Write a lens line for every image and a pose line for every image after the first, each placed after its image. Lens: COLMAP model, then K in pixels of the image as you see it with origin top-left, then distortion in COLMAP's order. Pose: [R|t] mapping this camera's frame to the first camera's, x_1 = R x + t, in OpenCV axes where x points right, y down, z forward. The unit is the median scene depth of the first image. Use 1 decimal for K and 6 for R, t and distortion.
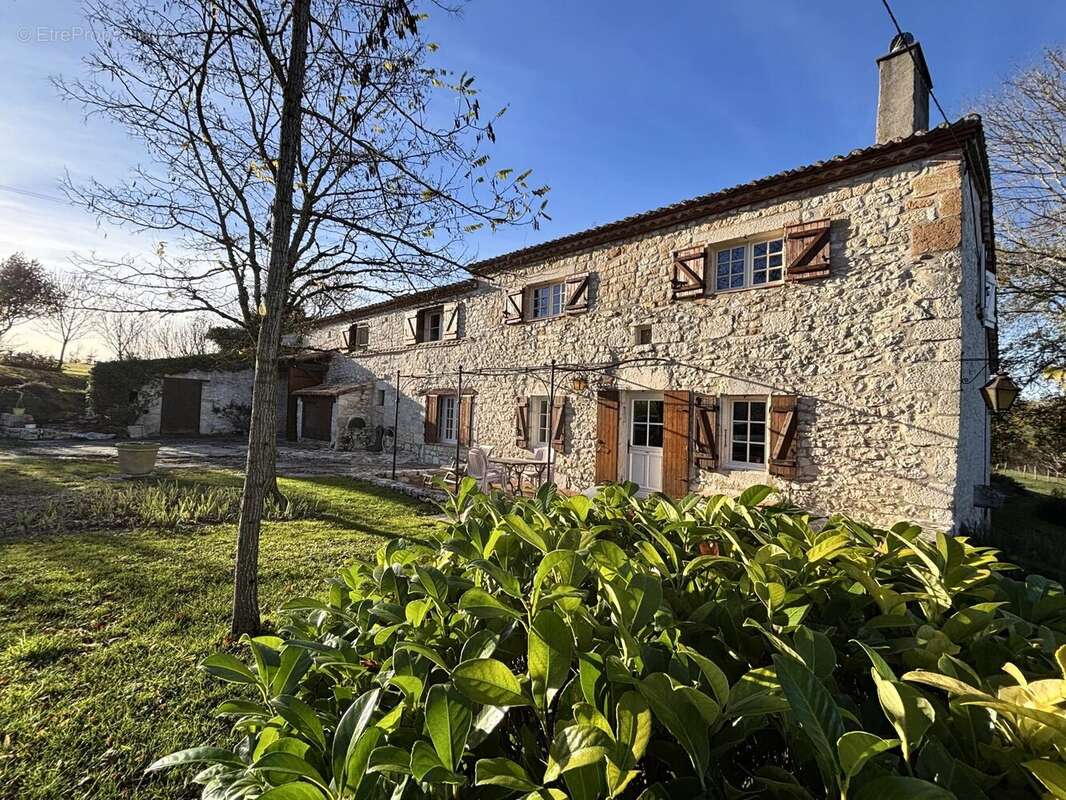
lens RADIAL K [[482.8, 0, 533.0], [0, 482.8, 400.0], [0, 0, 1]] dist [-0.001211, -0.000189]
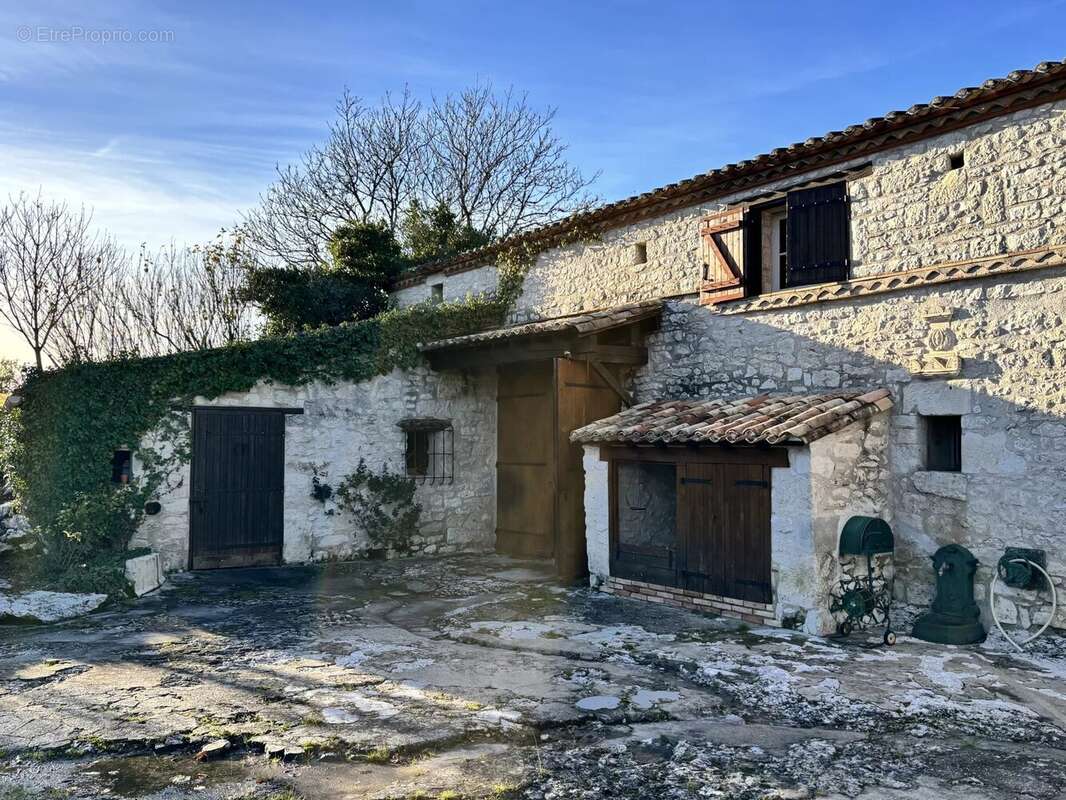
lens RADIAL K [[1001.6, 0, 533.0], [0, 1001.6, 400.0], [0, 0, 1]] dist [0.104157, -0.006310]
pose [[0.977613, -0.048400, -0.204770, -0.419137], [0.044239, 0.998712, -0.024852, -0.024994], [0.205709, 0.015237, 0.978495, 0.374658]]
